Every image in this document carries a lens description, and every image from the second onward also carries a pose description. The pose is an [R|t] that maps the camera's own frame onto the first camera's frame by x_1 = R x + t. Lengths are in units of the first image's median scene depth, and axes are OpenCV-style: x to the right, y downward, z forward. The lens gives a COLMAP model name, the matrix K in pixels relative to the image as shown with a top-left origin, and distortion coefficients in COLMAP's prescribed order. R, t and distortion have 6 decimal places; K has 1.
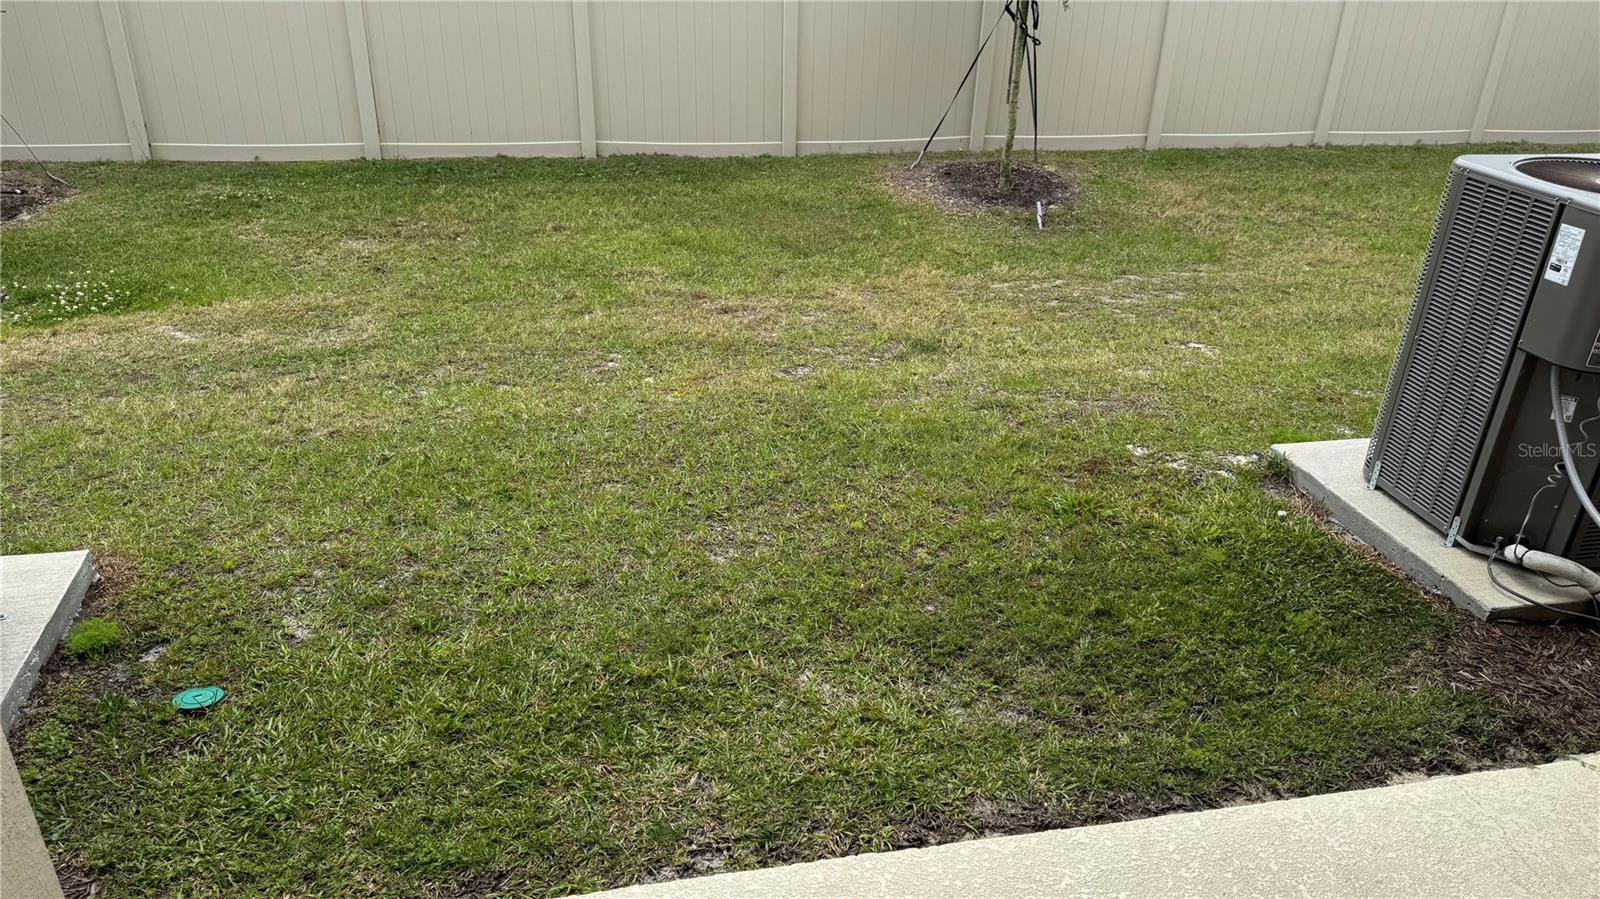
lens RADIAL K [[1127.0, 0, 779.7], [0, 1127.0, 447.7], [0, 0, 1]] dist [0.181595, -0.319597]
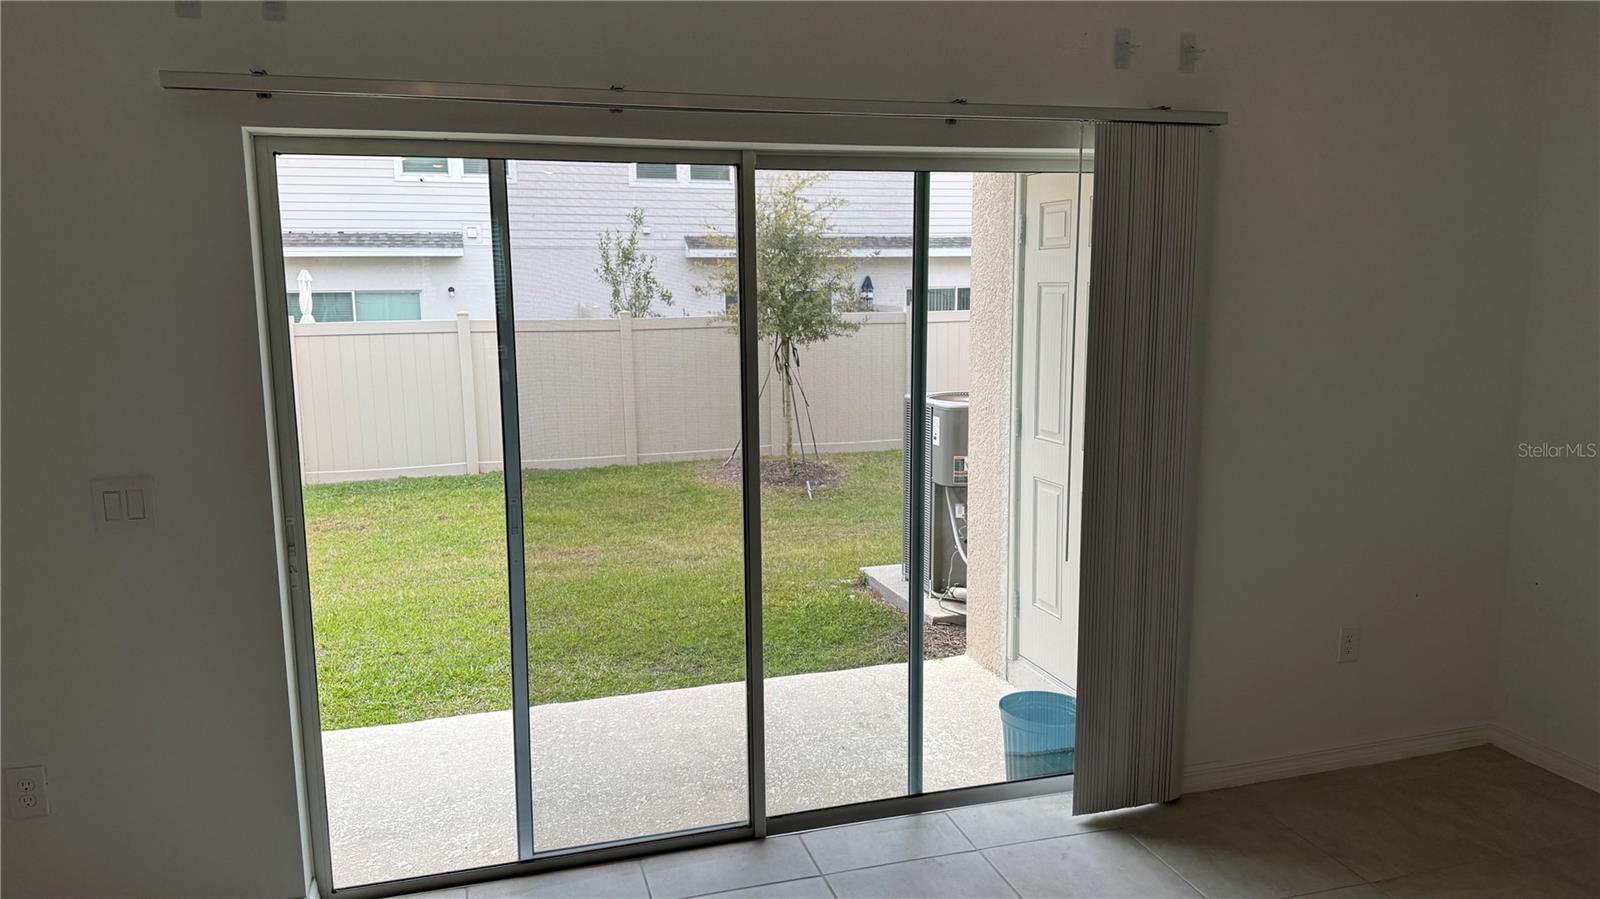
lens RADIAL K [[1112.4, 0, 803.1], [0, 1112.4, 460.3], [0, 0, 1]] dist [0.066263, -0.075419]
pose [[0.993232, -0.052988, 0.103359, 0.083043], [0.080666, 0.954952, -0.285587, 0.137176], [-0.083570, 0.291992, 0.952763, -0.265033]]
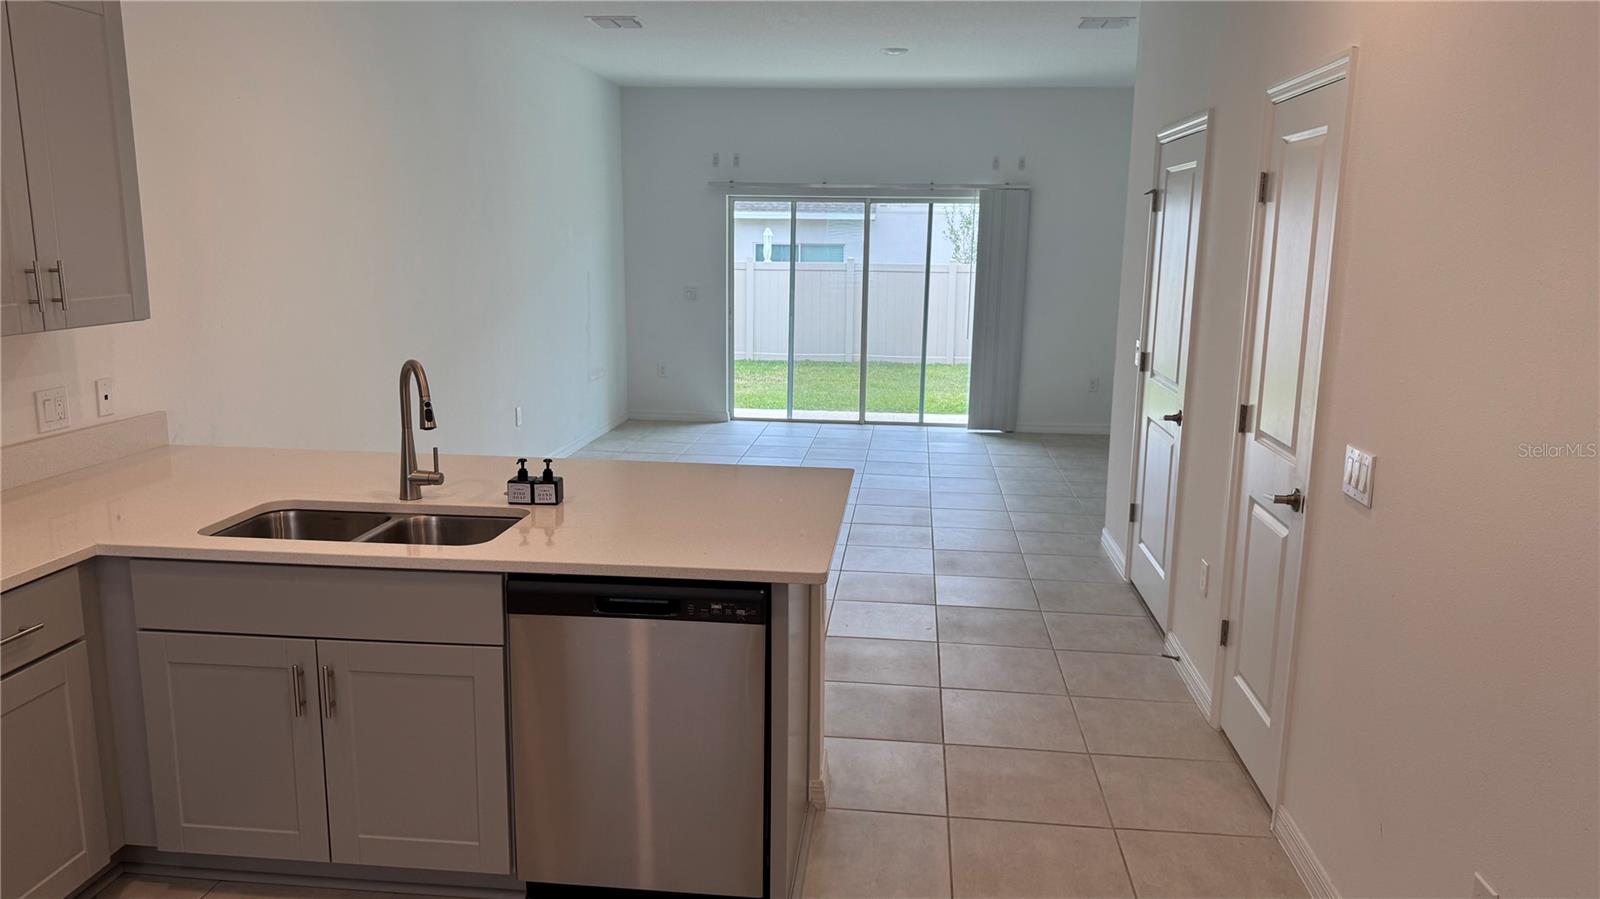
lens RADIAL K [[1112.4, 0, 803.1], [0, 1112.4, 460.3], [0, 0, 1]] dist [0.066263, -0.075419]
pose [[0.959662, 0.041213, -0.278119, 0.336565], [-0.112382, 0.962966, -0.245084, 0.440609], [0.257719, 0.266453, 0.928754, -0.870229]]
